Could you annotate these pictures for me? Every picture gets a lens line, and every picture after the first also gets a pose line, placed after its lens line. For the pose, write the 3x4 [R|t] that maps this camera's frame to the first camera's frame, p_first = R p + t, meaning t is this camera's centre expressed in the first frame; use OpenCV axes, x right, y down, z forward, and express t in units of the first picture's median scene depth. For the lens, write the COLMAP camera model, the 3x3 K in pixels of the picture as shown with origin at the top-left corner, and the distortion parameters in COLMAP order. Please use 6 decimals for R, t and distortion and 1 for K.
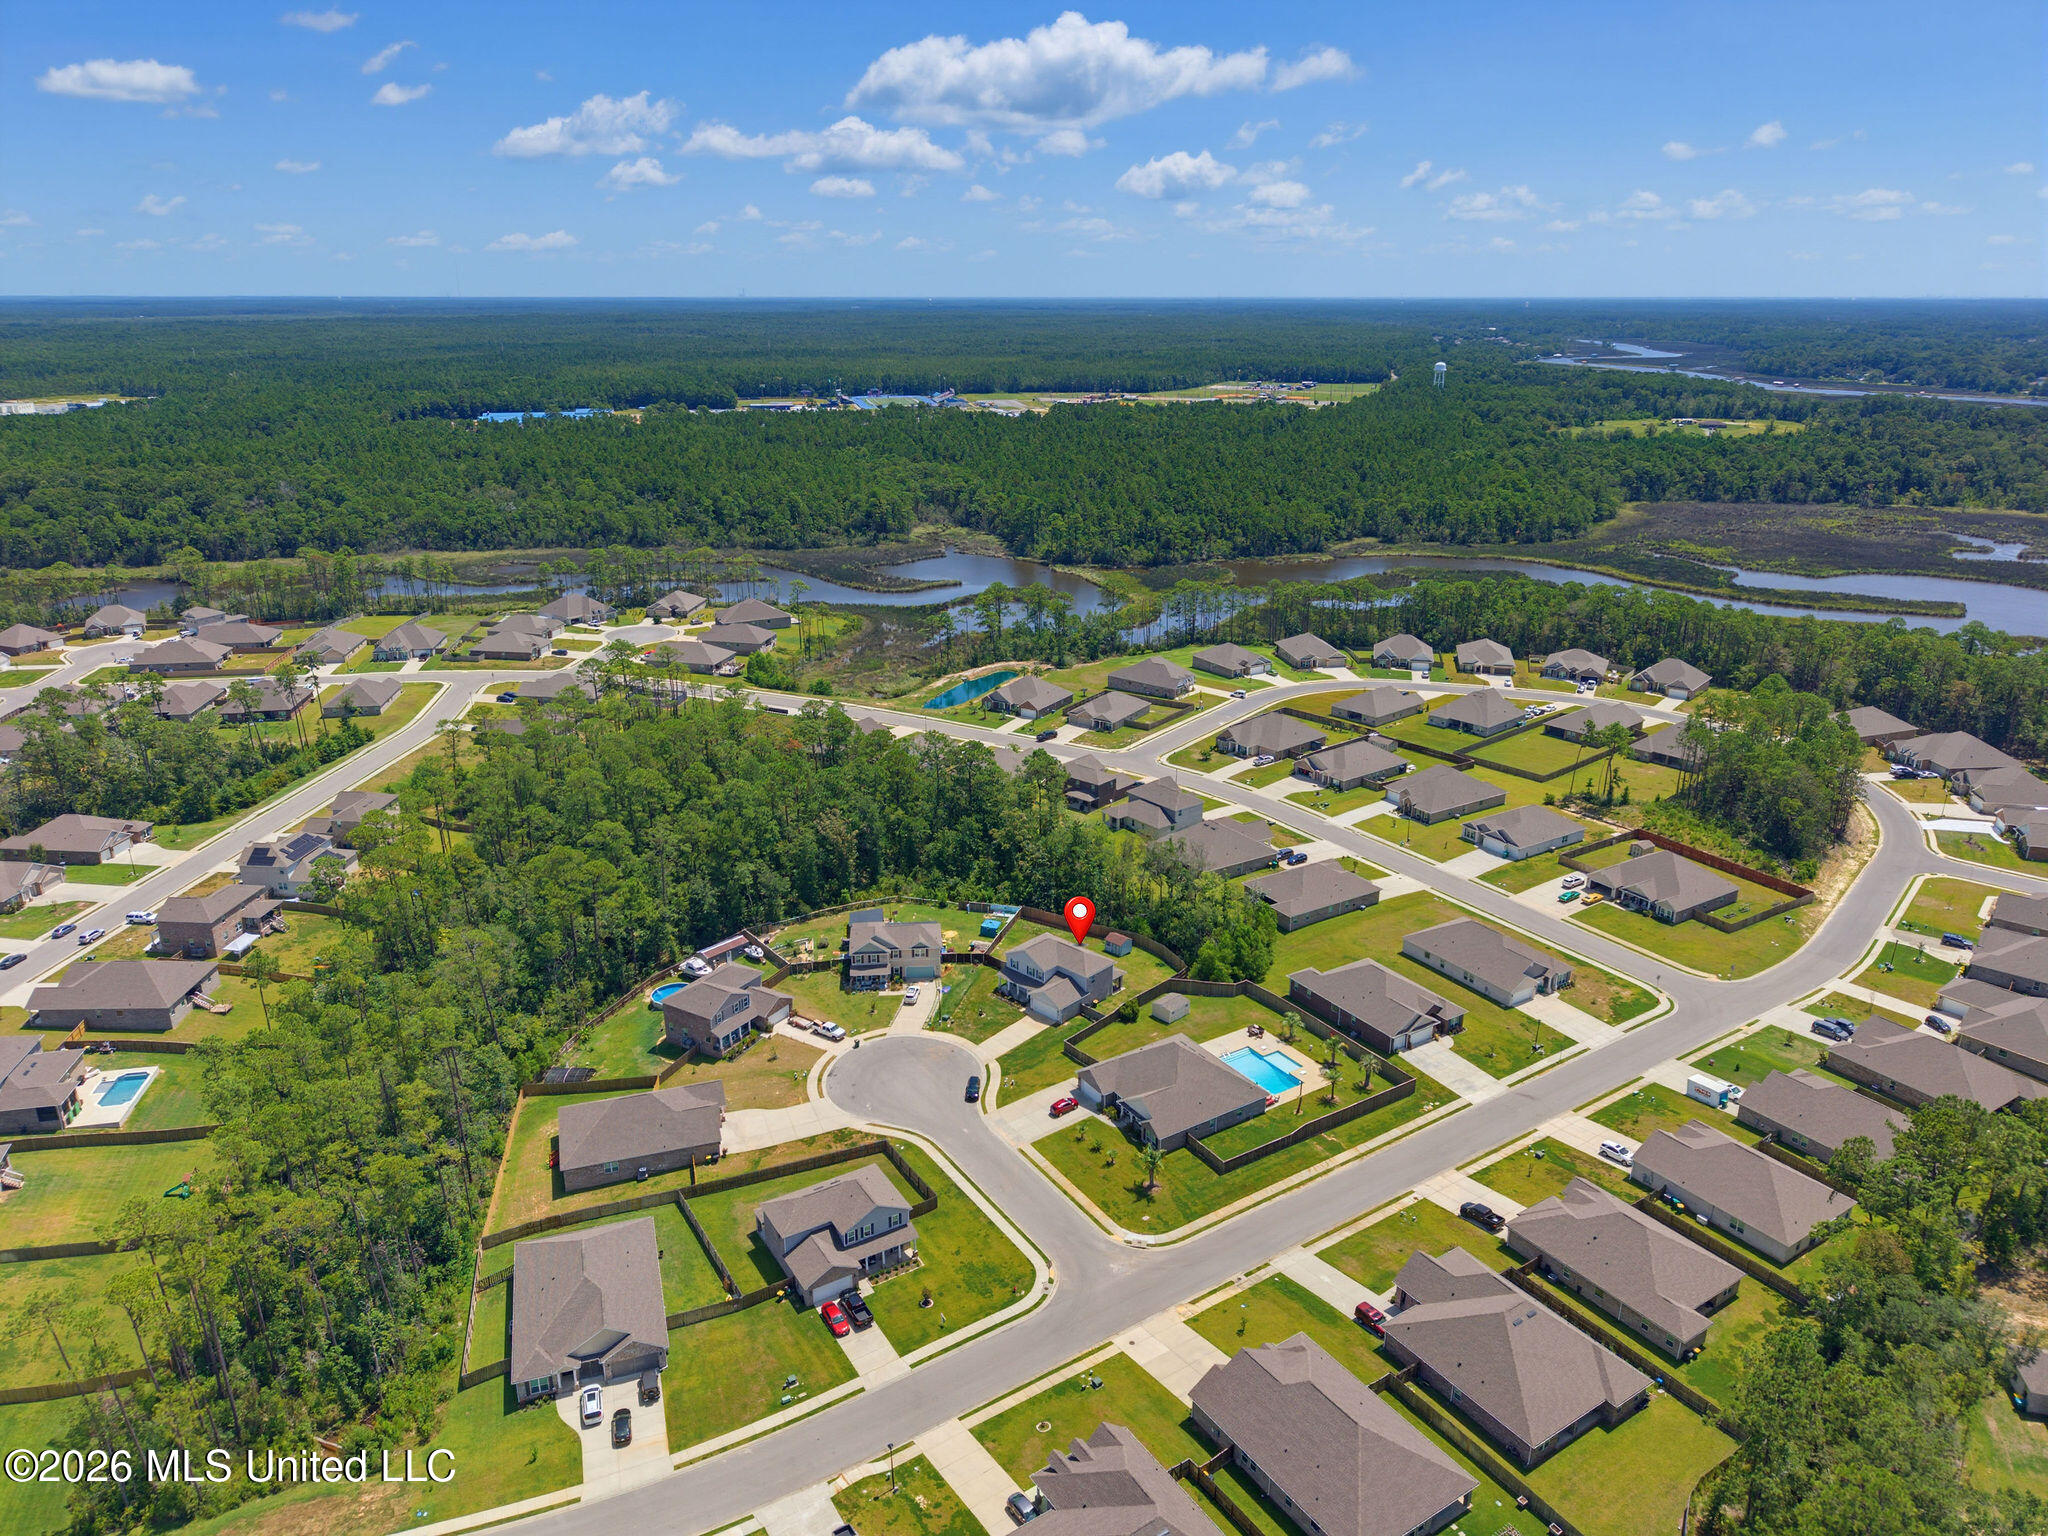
lens RADIAL K [[1354.0, 0, 1024.0], [0, 1354.0, 768.0], [0, 0, 1]] dist [0.044939, -0.049241]
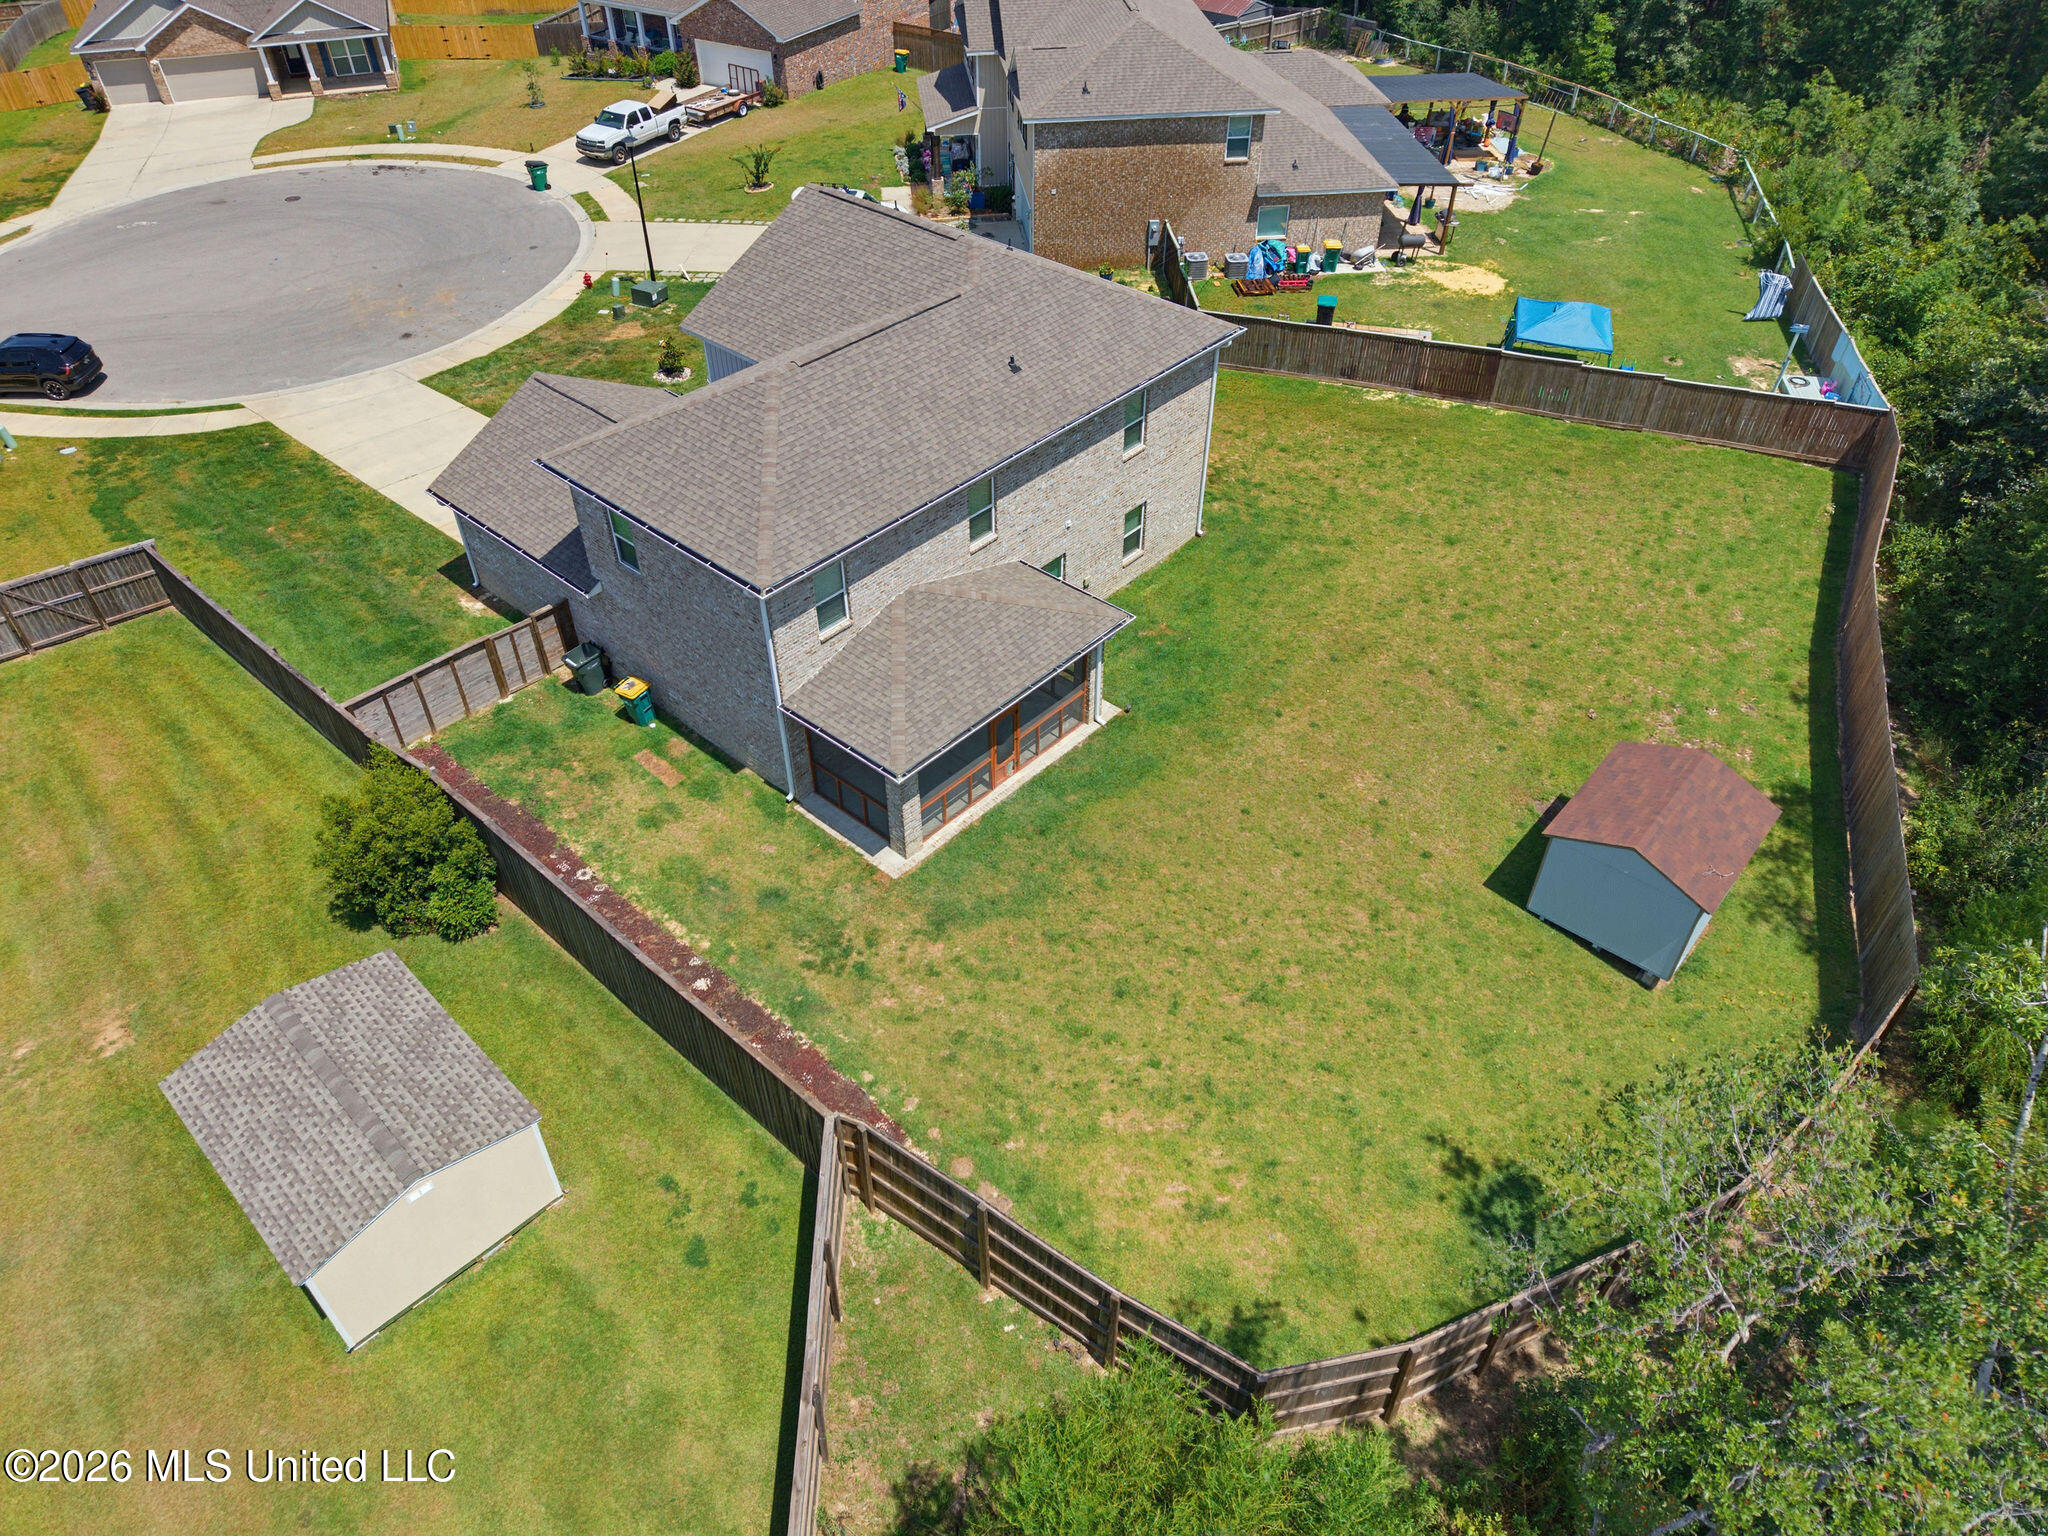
lens RADIAL K [[1376.0, 0, 1015.5], [0, 1376.0, 760.9], [0, 0, 1]] dist [0.010205, -0.002614]
pose [[0.019296, 0.663643, -0.747800, 0.171573], [-0.325964, 0.711249, 0.622794, 0.076923], [0.945185, 0.231739, 0.230048, 1.034706]]
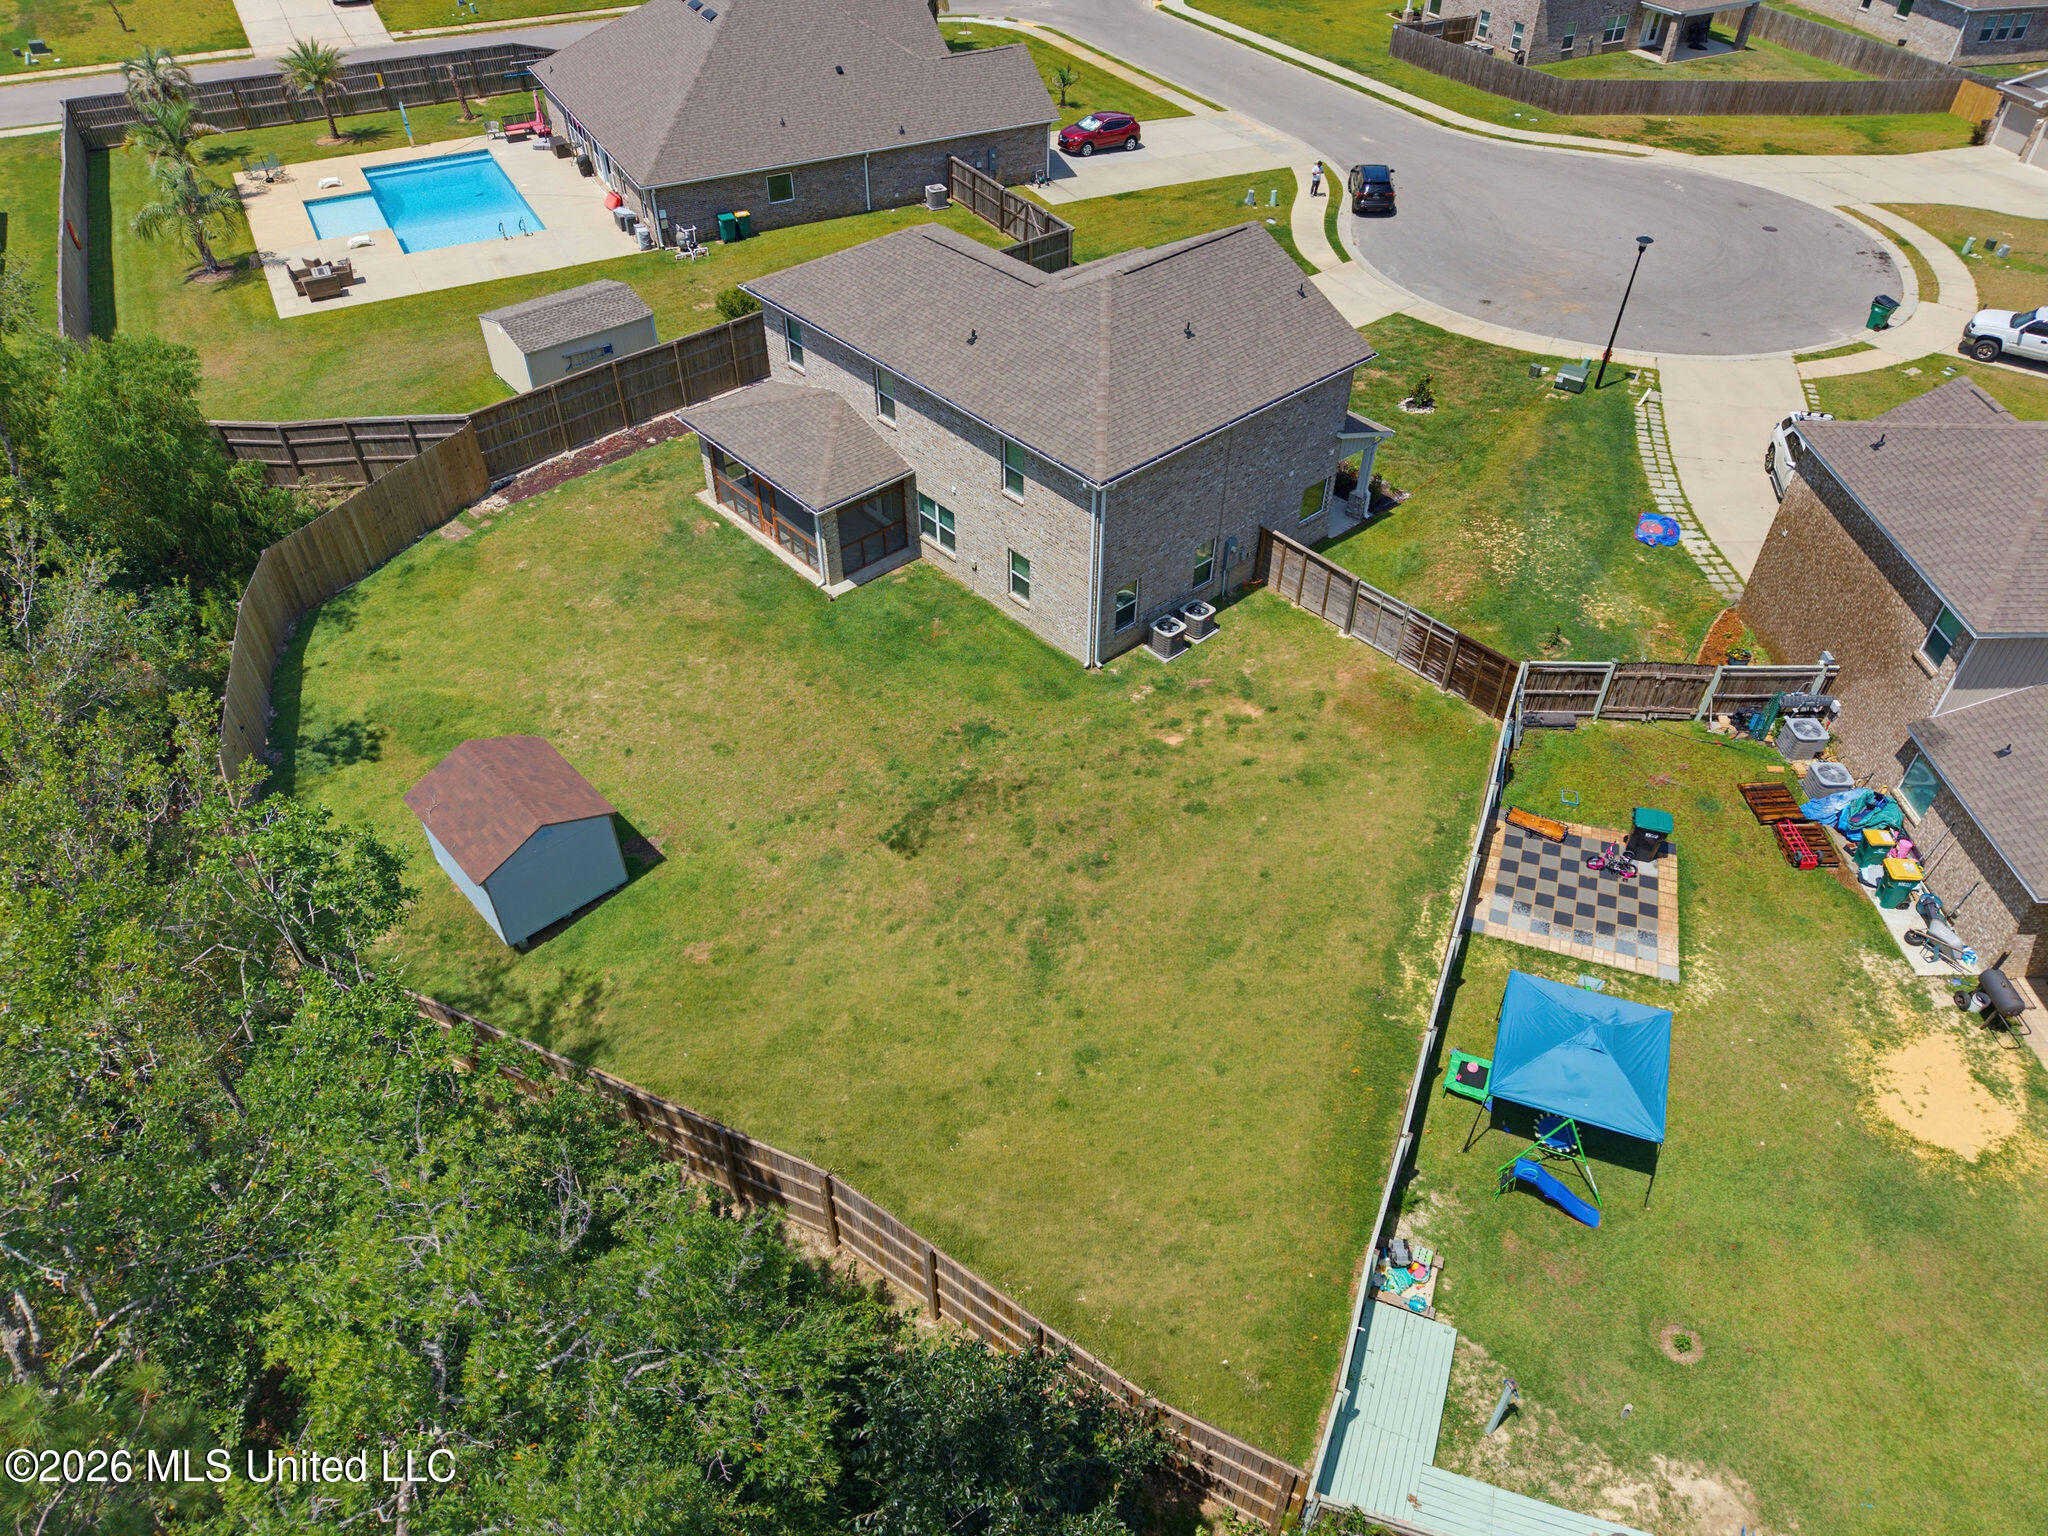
lens RADIAL K [[1376.0, 0, 1015.5], [0, 1376.0, 760.9], [0, 0, 1]] dist [0.010205, -0.002614]
pose [[-0.995601, -0.061067, 0.071064, 0.014329], [0.032154, 0.489717, 0.871289, 0.013876], [-0.088008, 0.869740, -0.485599, 1.187584]]
